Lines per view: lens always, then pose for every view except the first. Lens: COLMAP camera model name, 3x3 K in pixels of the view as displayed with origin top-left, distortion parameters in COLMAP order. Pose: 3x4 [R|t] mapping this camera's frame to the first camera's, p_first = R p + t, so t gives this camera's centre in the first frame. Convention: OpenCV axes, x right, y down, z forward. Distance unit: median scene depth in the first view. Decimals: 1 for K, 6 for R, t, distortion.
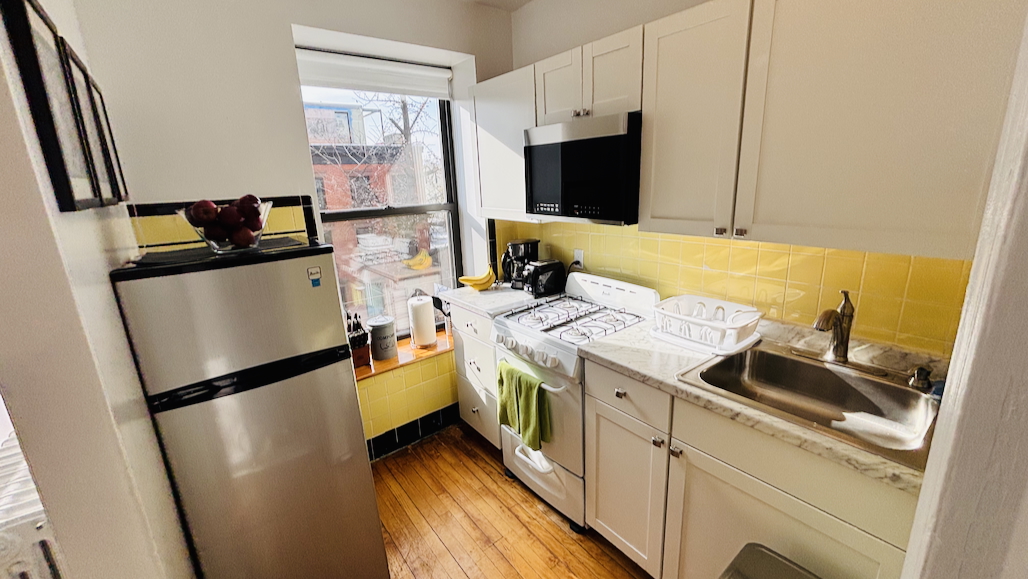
lens RADIAL K [[414.6, 0, 516.4], [0, 414.6, 288.6], [0, 0, 1]] dist [-0.002689, -0.001335]
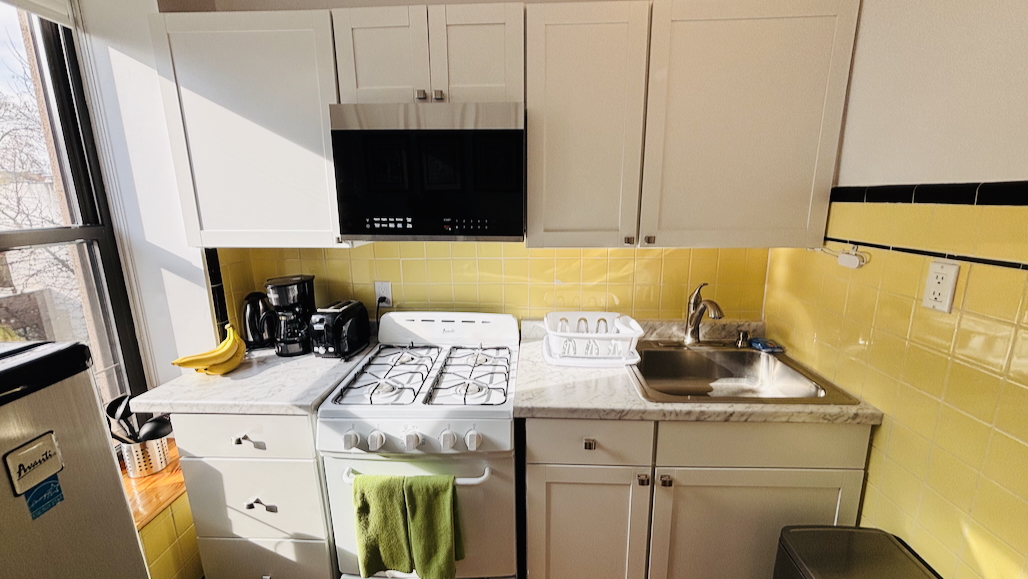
lens RADIAL K [[414.6, 0, 524.1], [0, 414.6, 284.9], [0, 0, 1]] dist [-0.002689, -0.001335]
pose [[0.650733, -0.119546, 0.749837, -0.318566], [0.176480, 0.984297, 0.003771, -0.061386], [-0.738513, 0.129877, 0.661612, 0.415051]]
